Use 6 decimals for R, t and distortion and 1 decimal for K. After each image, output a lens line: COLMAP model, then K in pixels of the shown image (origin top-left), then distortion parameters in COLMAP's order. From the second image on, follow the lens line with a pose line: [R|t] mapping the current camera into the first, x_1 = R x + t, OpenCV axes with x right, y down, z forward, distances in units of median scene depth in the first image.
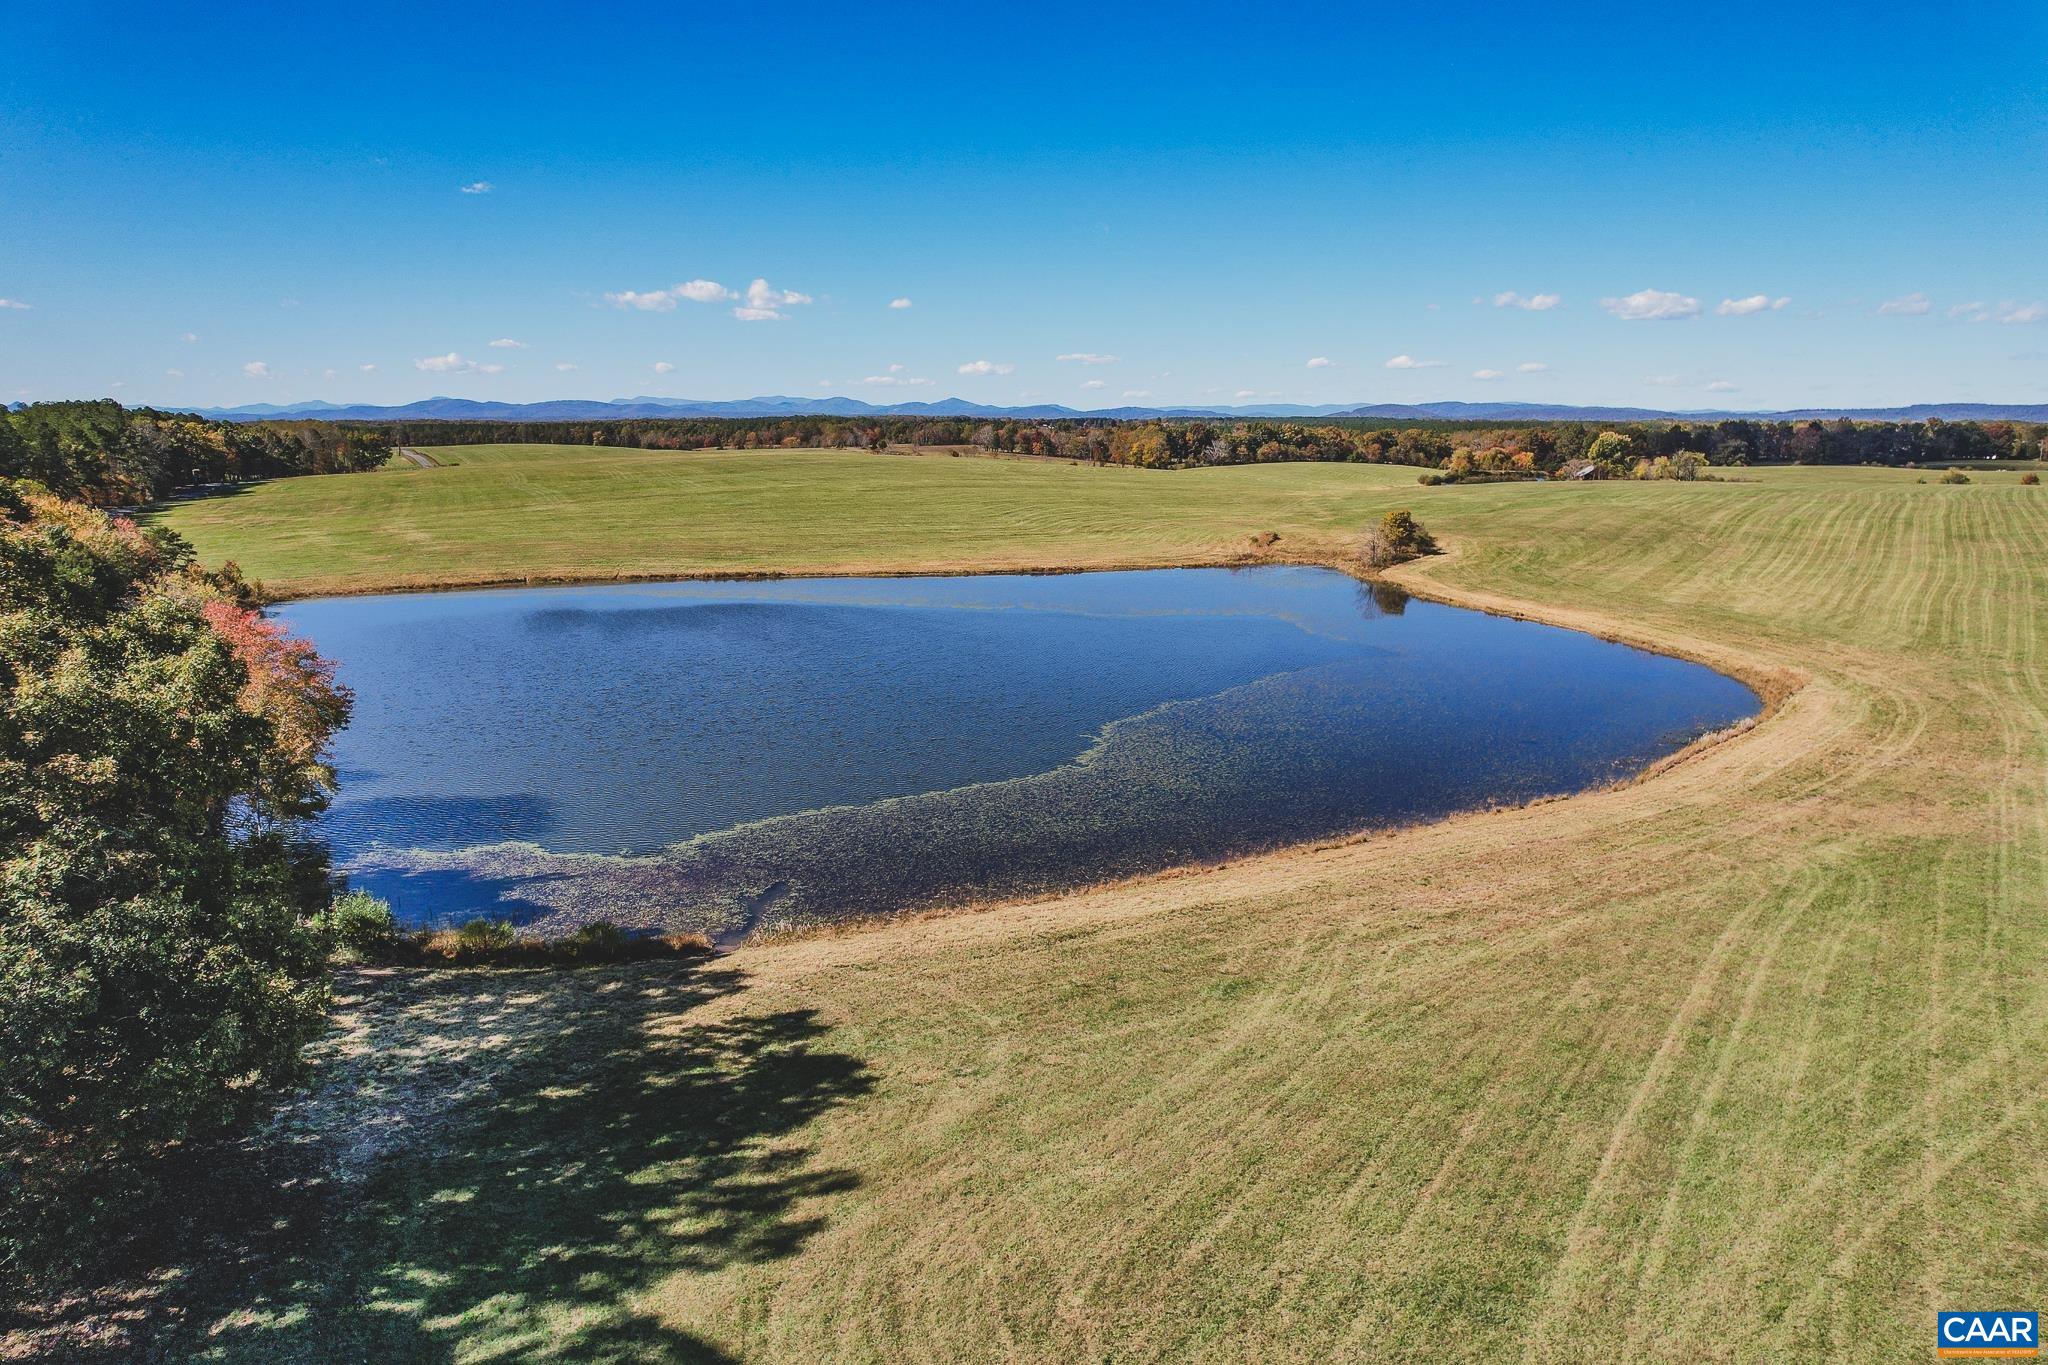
lens RADIAL K [[1305.3, 0, 1024.1], [0, 1305.3, 709.4], [0, 0, 1]] dist [-0.077562, 0.063335]
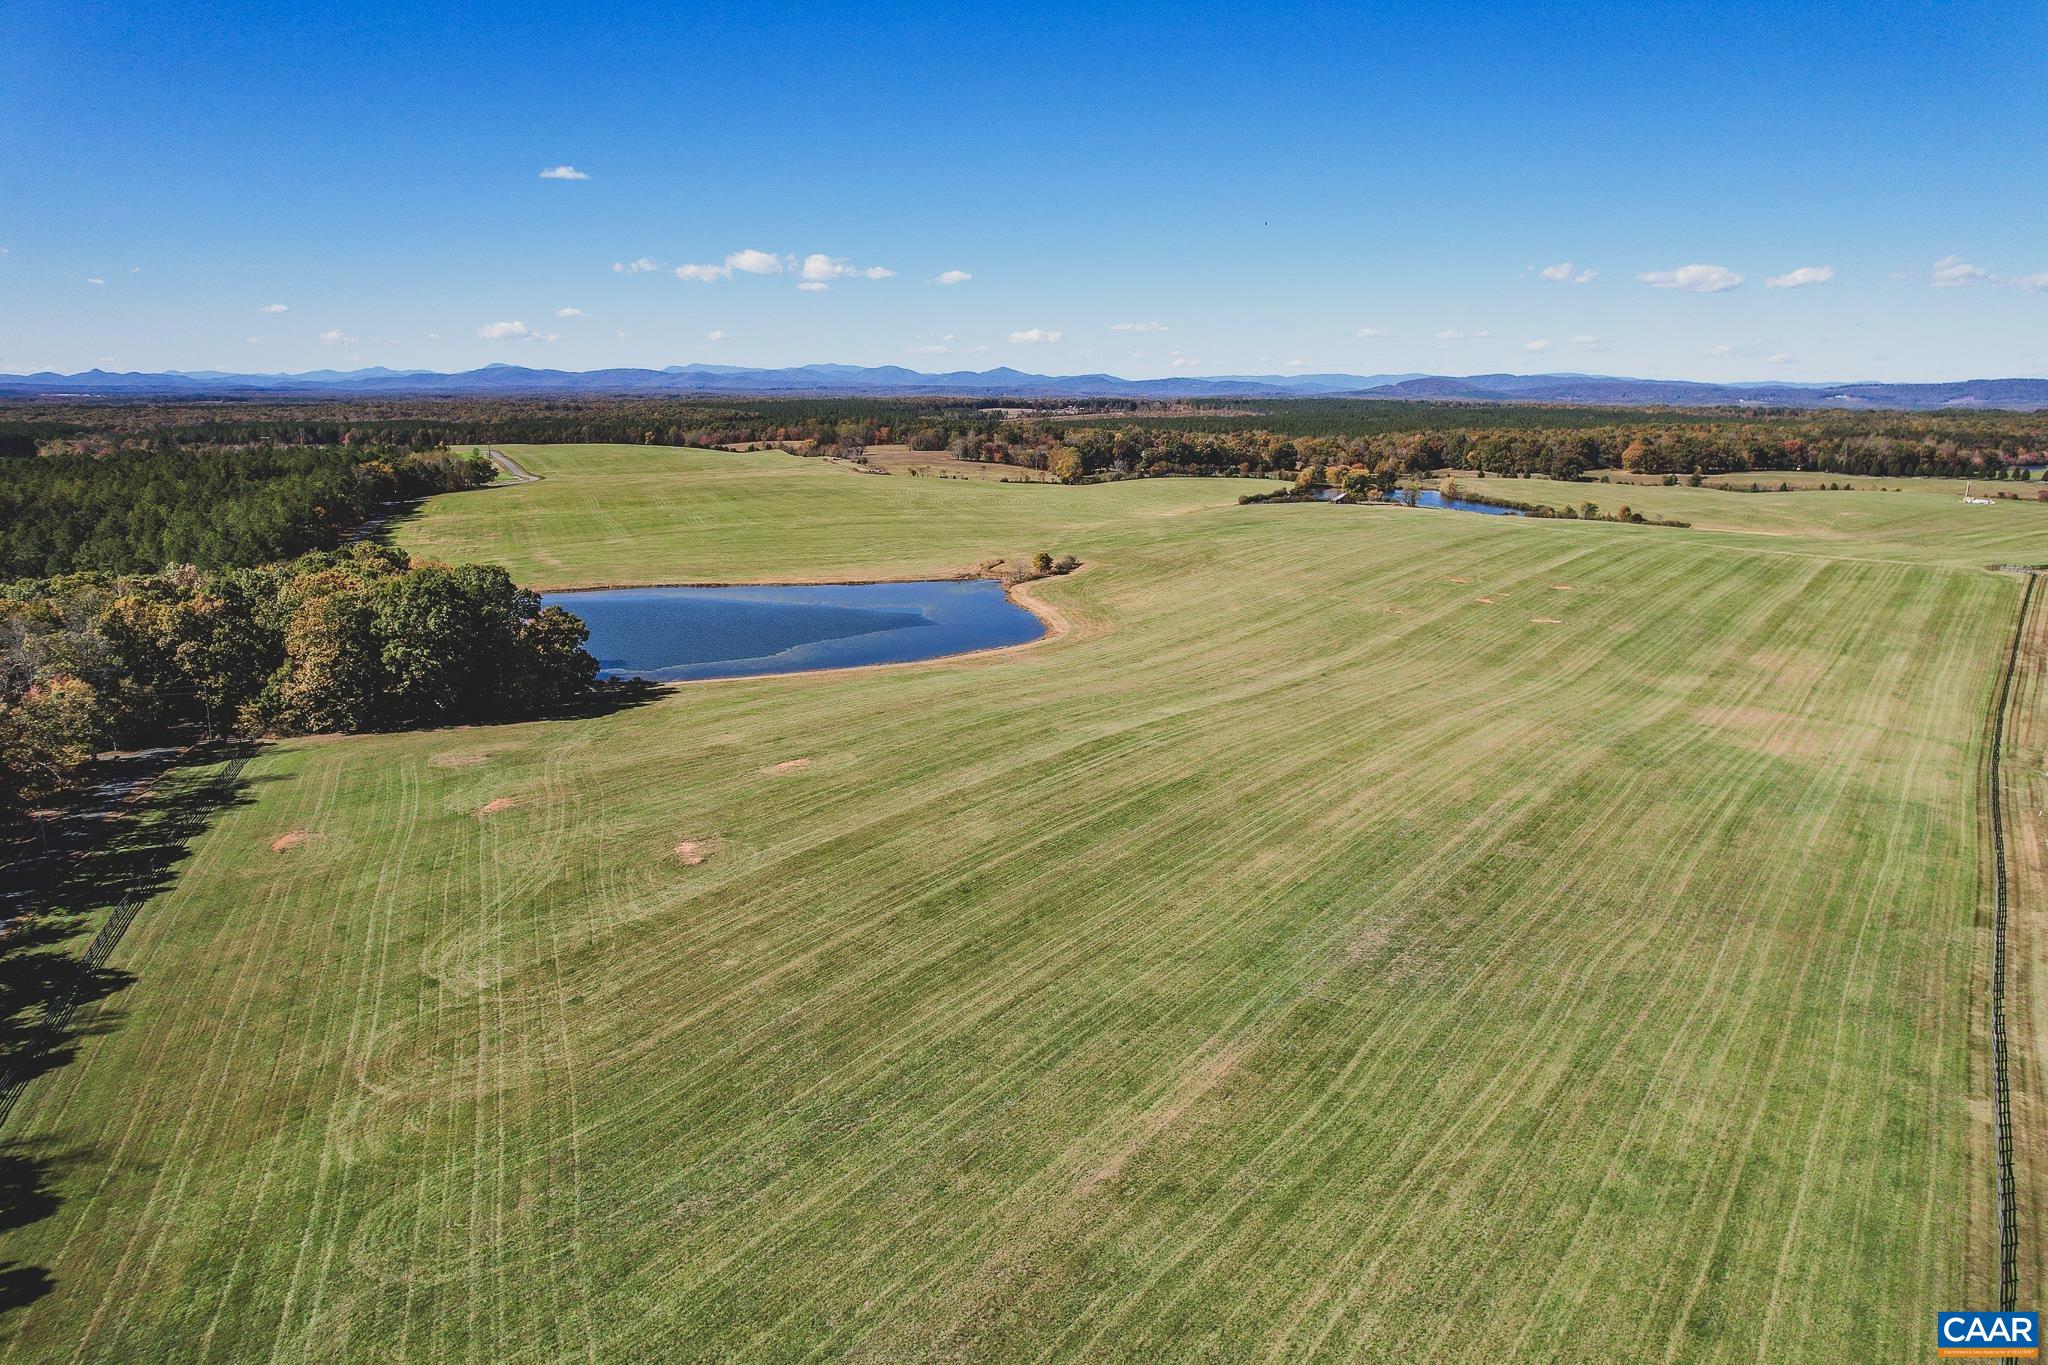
lens RADIAL K [[1311.8, 0, 1024.0], [0, 1311.8, 682.5], [0, 0, 1]] dist [-0.046643, -0.000484]
pose [[0.999193, 0.011971, -0.038334, 0.167327], [-0.011848, 0.999924, 0.003435, 0.018878], [0.038373, -0.002978, 0.999259, -0.491107]]
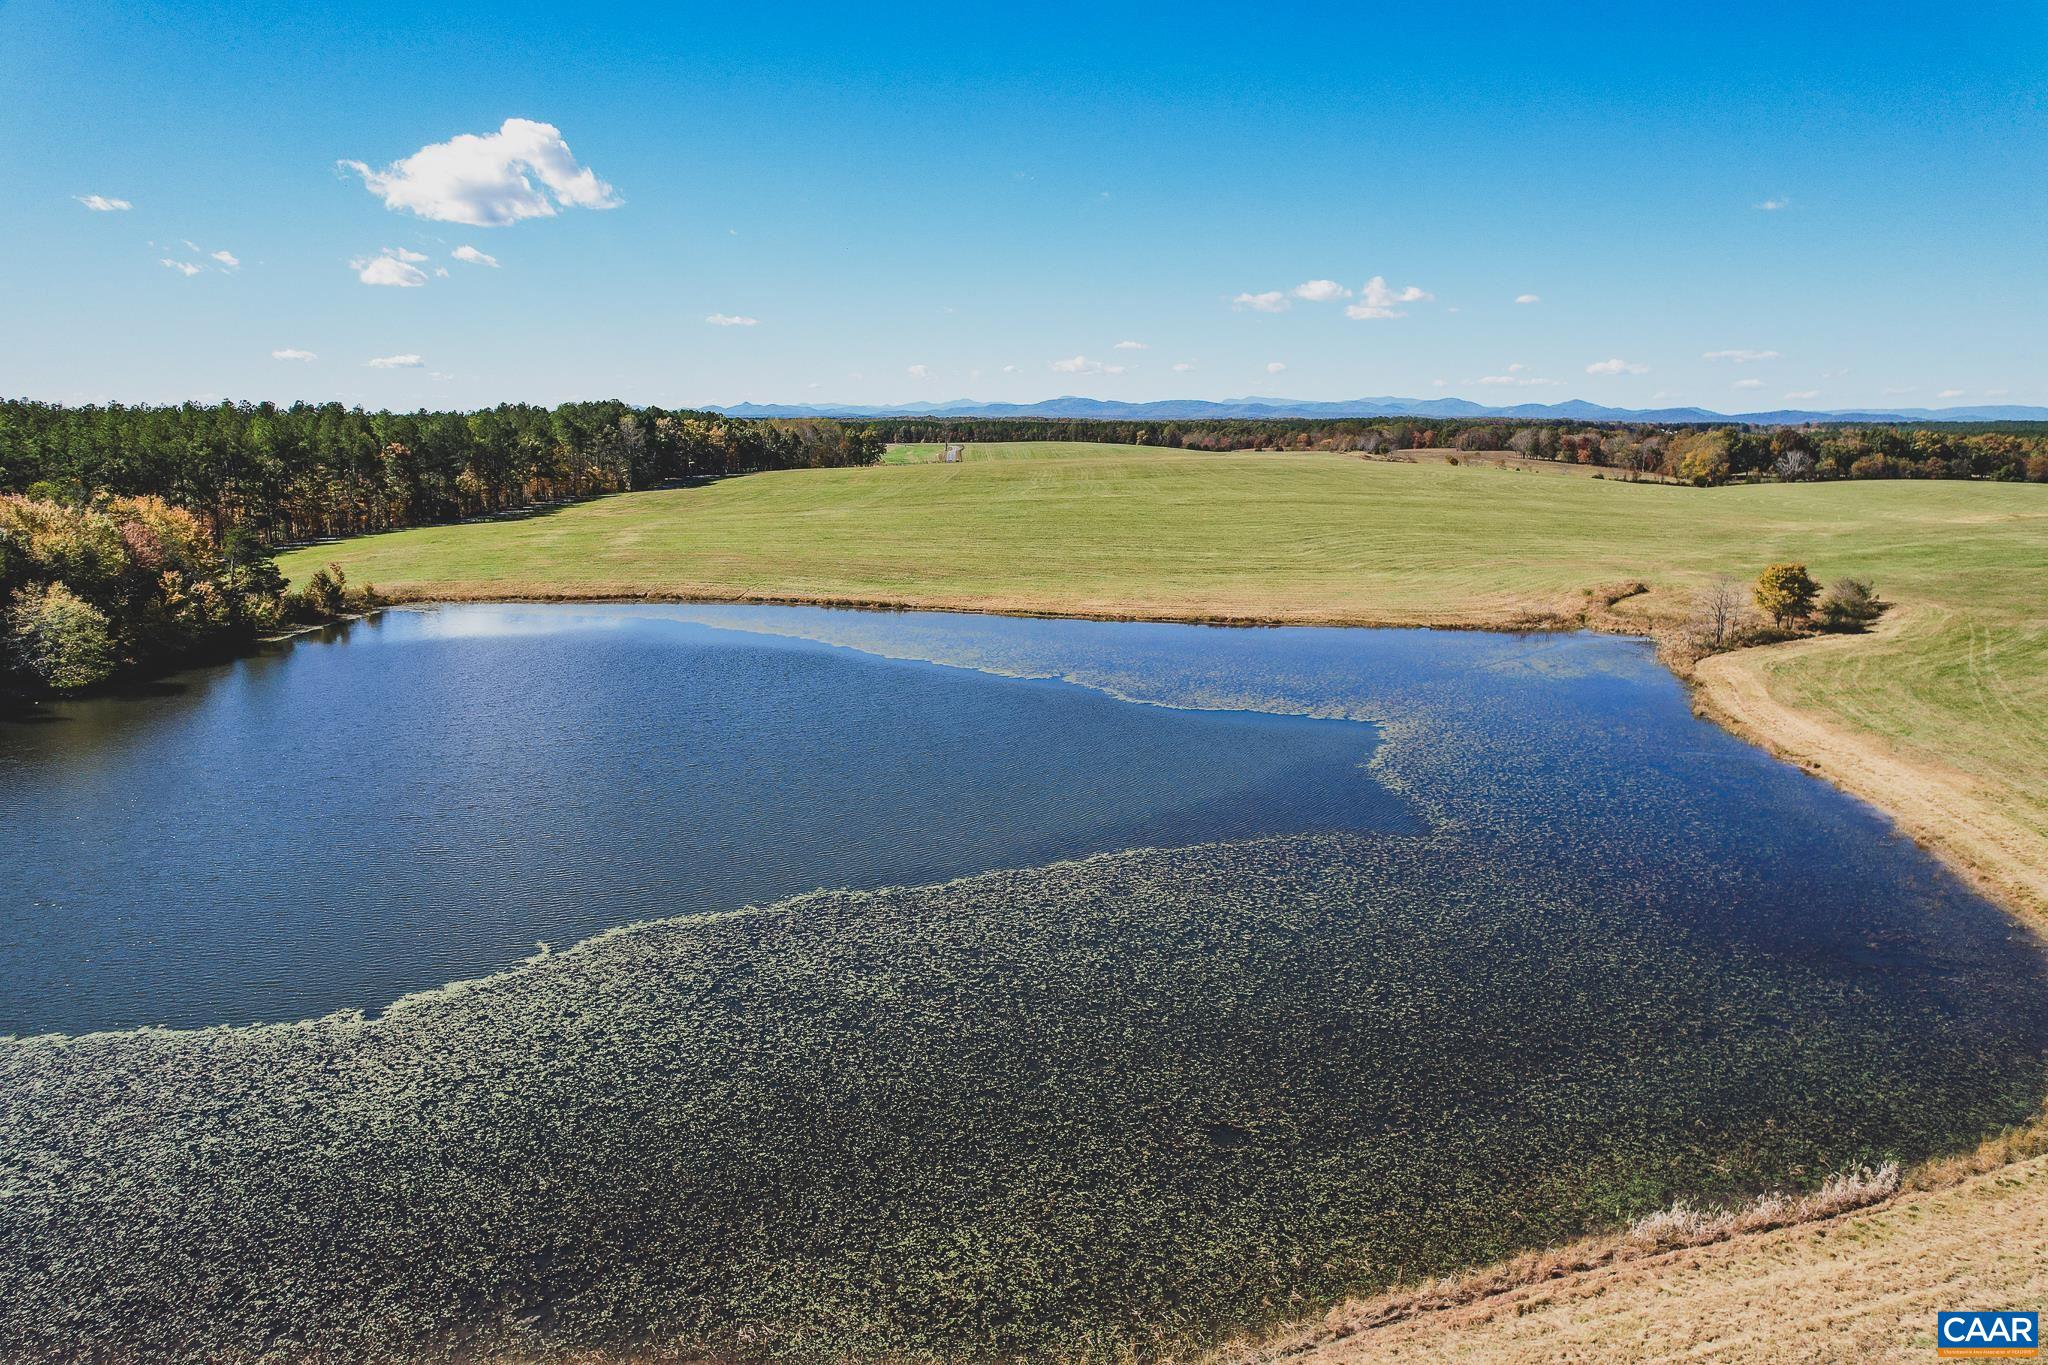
lens RADIAL K [[1291.3, 0, 1023.1], [0, 1291.3, 752.3], [0, 0, 1]] dist [-0.062667, 0.043012]
pose [[0.899388, 0.108848, -0.423383, 0.108550], [-0.094619, 0.994018, 0.054555, -0.027224], [0.426788, -0.009006, 0.904307, 0.120150]]
